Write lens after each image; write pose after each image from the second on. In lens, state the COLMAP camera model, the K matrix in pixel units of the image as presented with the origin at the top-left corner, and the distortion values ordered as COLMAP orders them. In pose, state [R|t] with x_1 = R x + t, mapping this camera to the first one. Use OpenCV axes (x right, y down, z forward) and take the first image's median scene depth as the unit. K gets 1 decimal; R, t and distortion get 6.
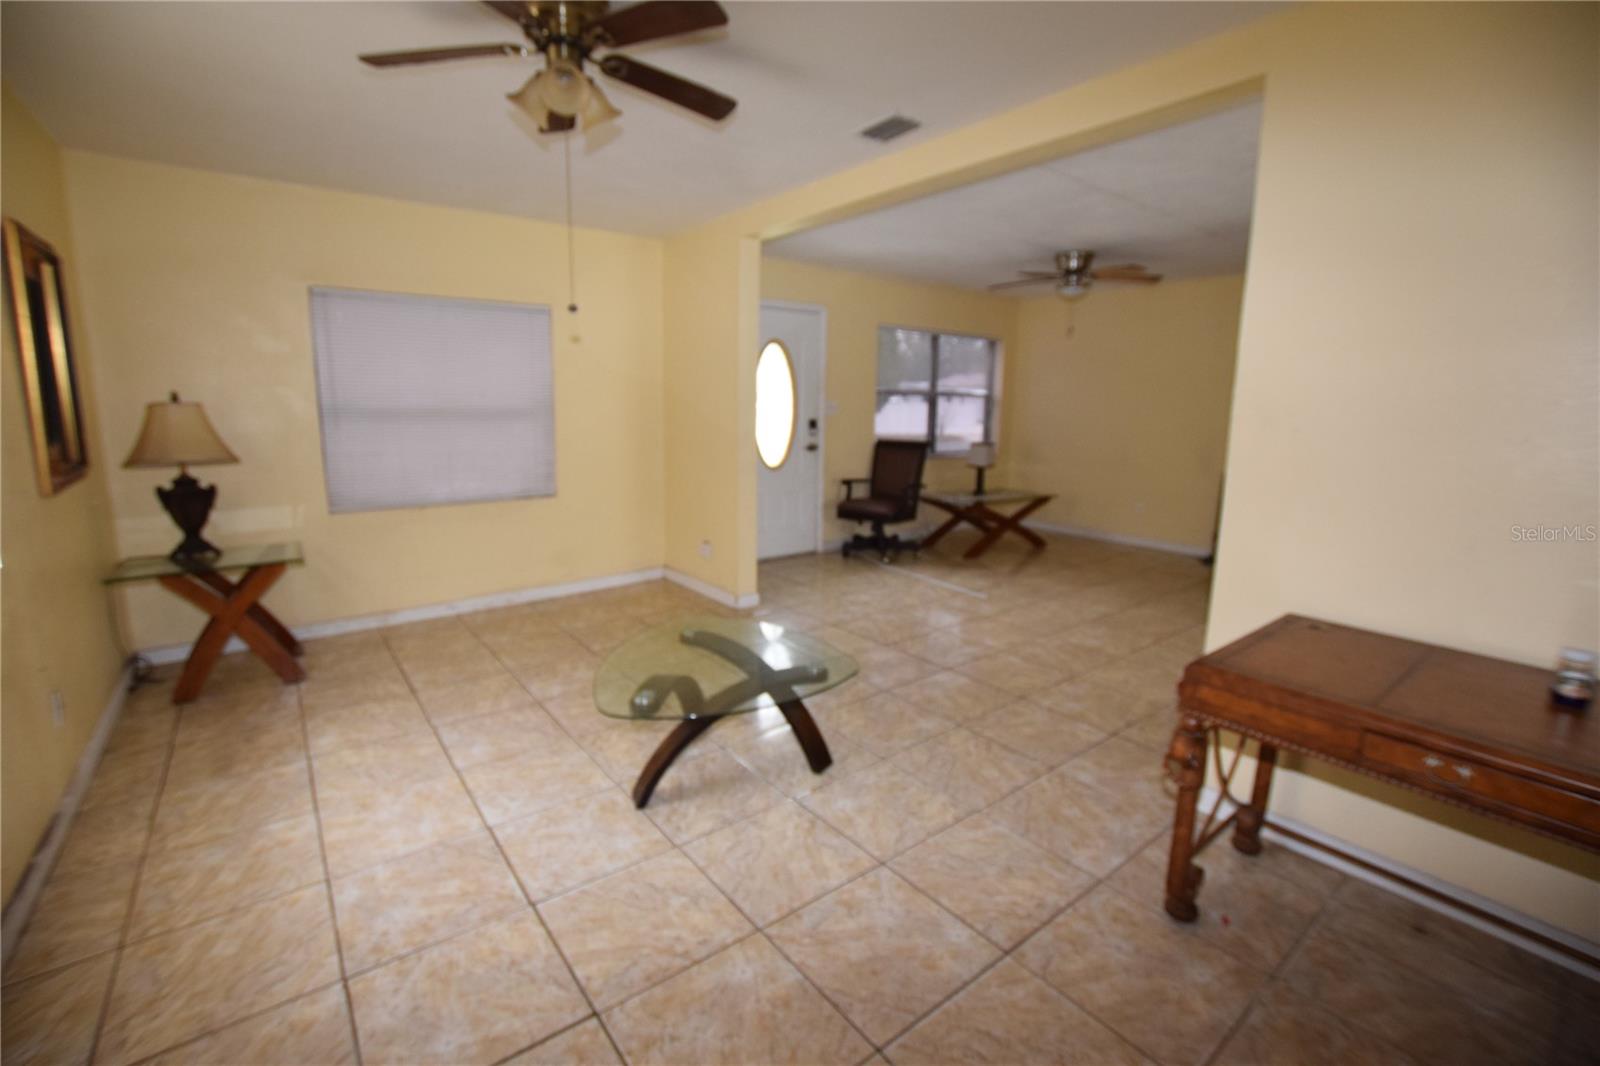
lens RADIAL K [[700.3, 0, 783.5], [0, 700.3, 525.6], [0, 0, 1]] dist [-0.027040, 0.000973]
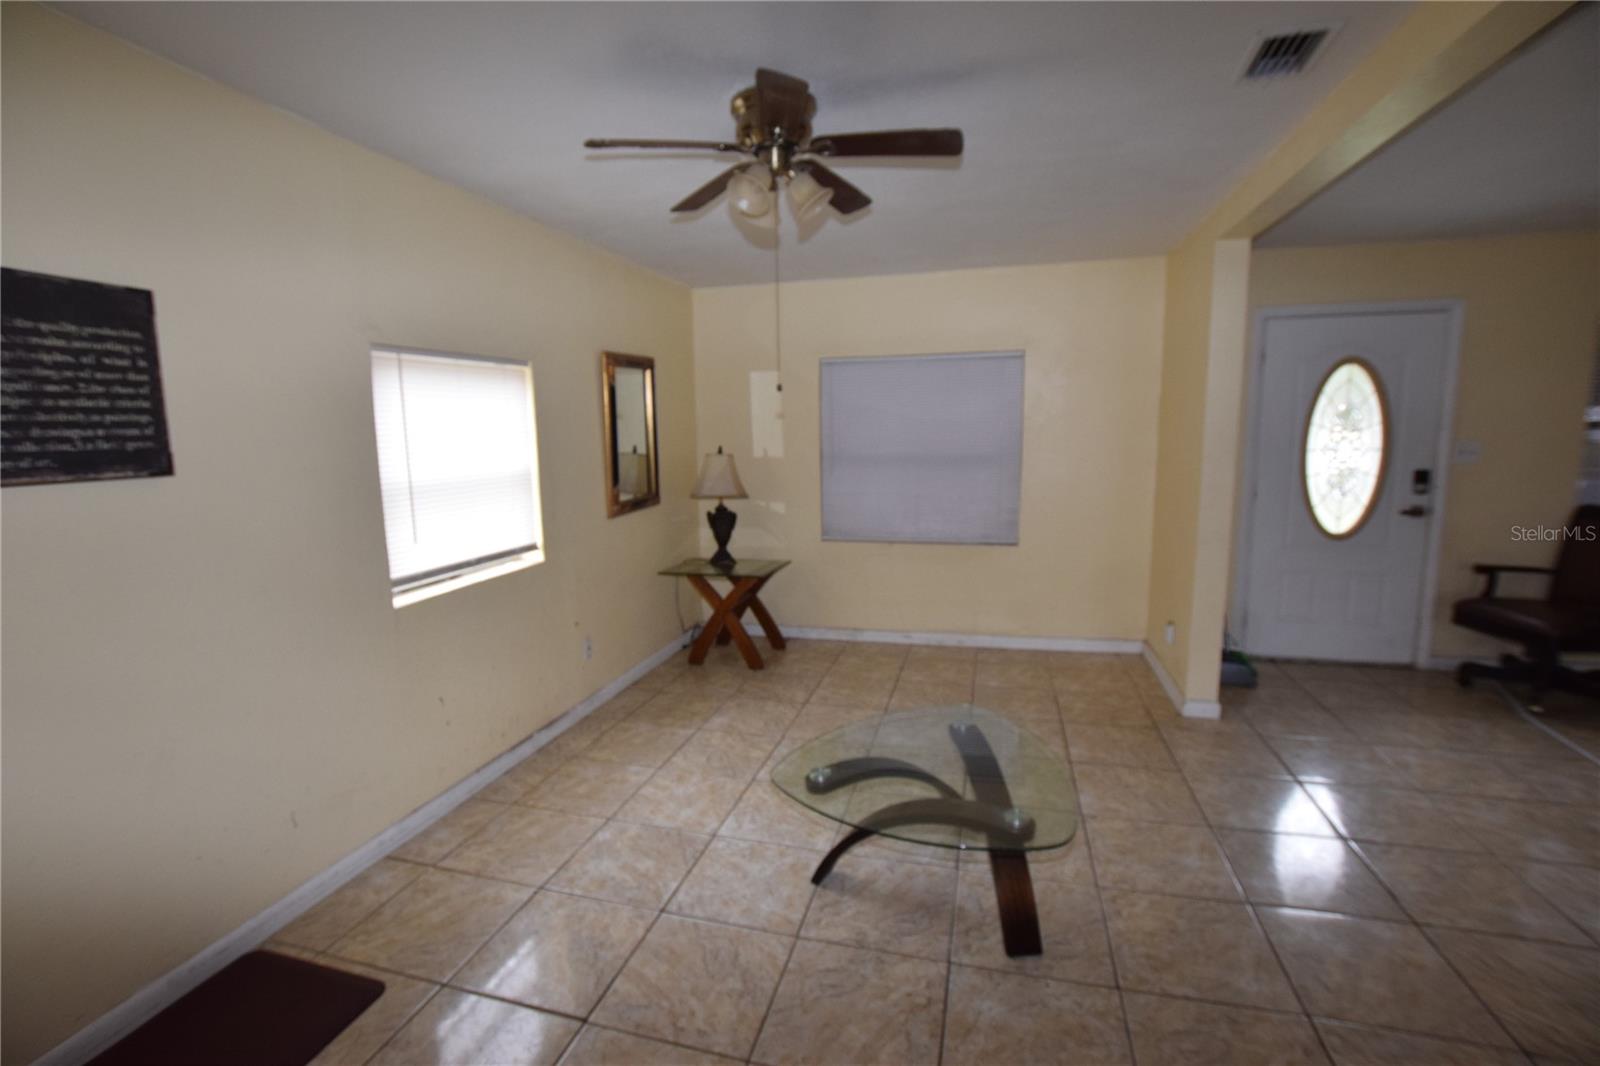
lens RADIAL K [[700.3, 0, 794.4], [0, 700.3, 536.5], [0, 0, 1]] dist [-0.027040, 0.000973]
pose [[0.608115, 0.101281, -0.787361, 0.358101], [-0.114668, 0.992633, 0.039123, -0.082961], [0.785523, 0.066494, 0.615249, 0.242203]]
